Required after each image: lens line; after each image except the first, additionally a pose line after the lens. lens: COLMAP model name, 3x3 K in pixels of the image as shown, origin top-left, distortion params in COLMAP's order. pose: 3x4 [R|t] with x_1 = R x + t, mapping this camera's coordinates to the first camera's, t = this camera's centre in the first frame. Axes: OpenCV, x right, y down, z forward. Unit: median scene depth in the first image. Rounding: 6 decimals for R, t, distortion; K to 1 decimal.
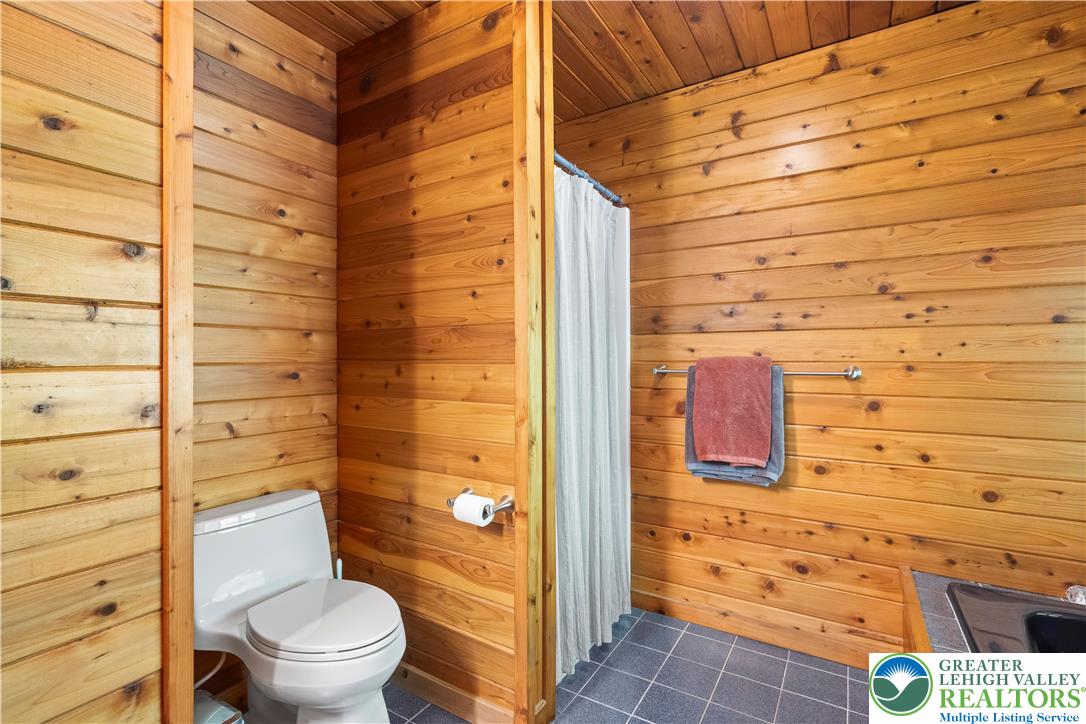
lens RADIAL K [[501.2, 0, 545.7], [0, 501.2, 354.3], [0, 0, 1]] dist [0.000991, 0.002040]
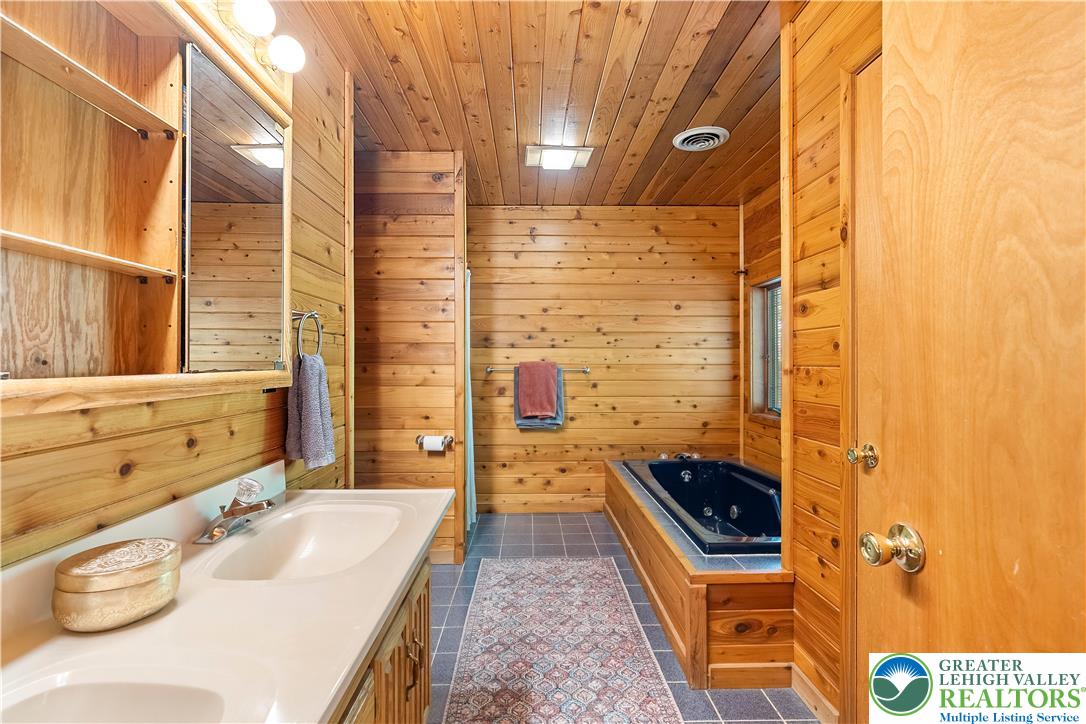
lens RADIAL K [[508.5, 0, 541.4], [0, 508.5, 361.8], [0, 0, 1]] dist [0.001303, 0.000232]
pose [[0.836659, 0.003249, 0.547715, -0.688441], [-0.005432, 0.999982, 0.002367, 0.001173], [-0.547698, -0.004955, 0.836661, -0.646711]]
